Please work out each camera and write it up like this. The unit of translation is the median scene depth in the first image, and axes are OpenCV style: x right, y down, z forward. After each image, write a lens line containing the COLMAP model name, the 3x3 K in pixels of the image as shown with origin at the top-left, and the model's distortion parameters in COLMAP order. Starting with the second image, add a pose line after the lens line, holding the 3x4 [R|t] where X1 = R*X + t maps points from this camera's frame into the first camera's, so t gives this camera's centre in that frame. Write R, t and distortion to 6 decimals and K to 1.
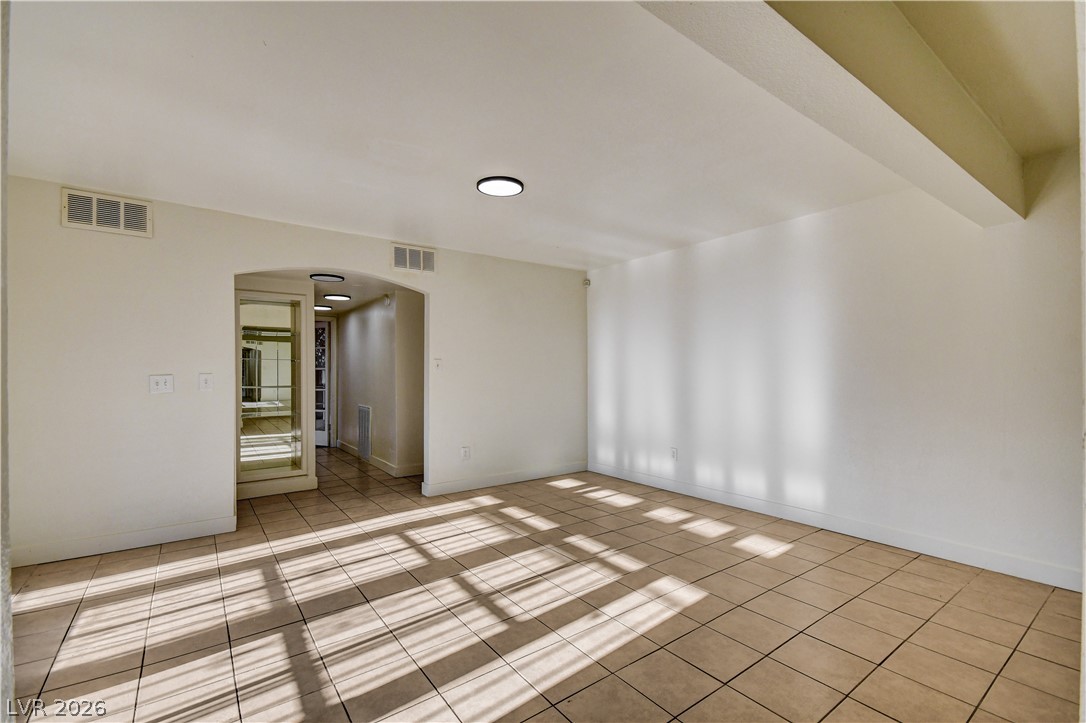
lens RADIAL K [[472.6, 0, 541.0], [0, 472.6, 367.4], [0, 0, 1]] dist [0.017758, -0.000051]
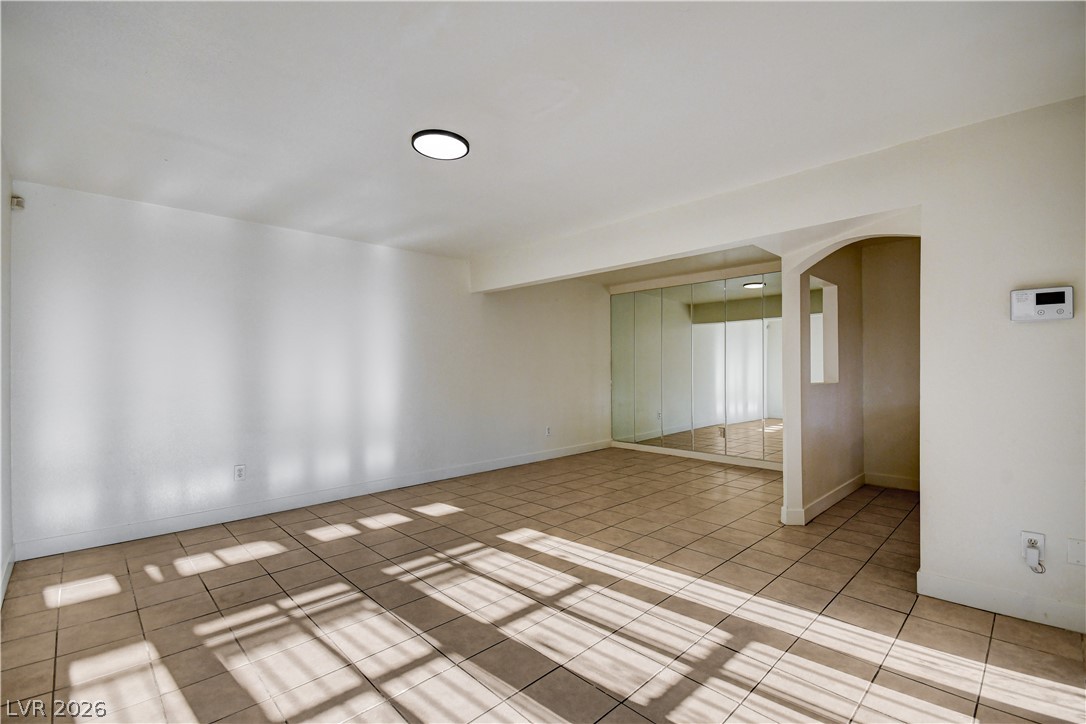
lens RADIAL K [[476.9, 0, 544.2], [0, 476.9, 364.5], [0, 0, 1]] dist [-0.010862, -0.000143]
pose [[-0.138931, 0.015158, 0.990186, -0.792949], [-0.001047, 0.999880, -0.015454, 0.009883], [-0.990301, -0.003184, -0.138899, 0.816492]]
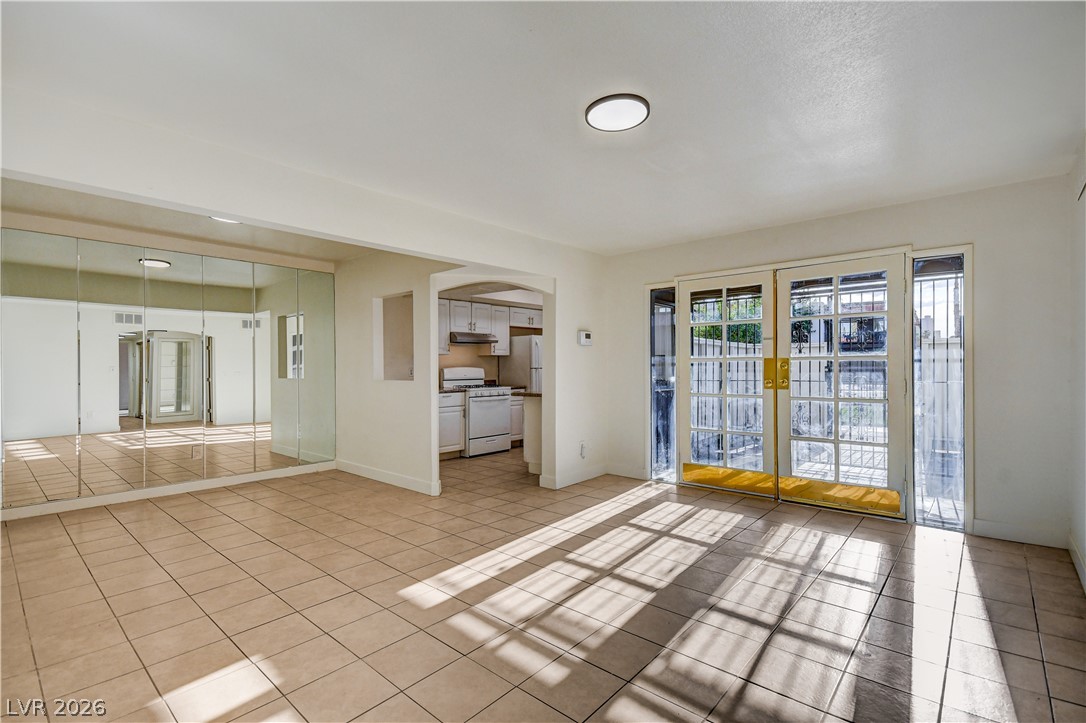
lens RADIAL K [[498.8, 0, 533.4], [0, 498.8, 363.3], [0, 0, 1]] dist [0.001729, -0.000345]
pose [[-0.979315, 0.010756, -0.202057, 0.188810], [0.013060, 0.999864, -0.010076, 0.007261], [0.201921, -0.012506, -0.979322, 1.509857]]
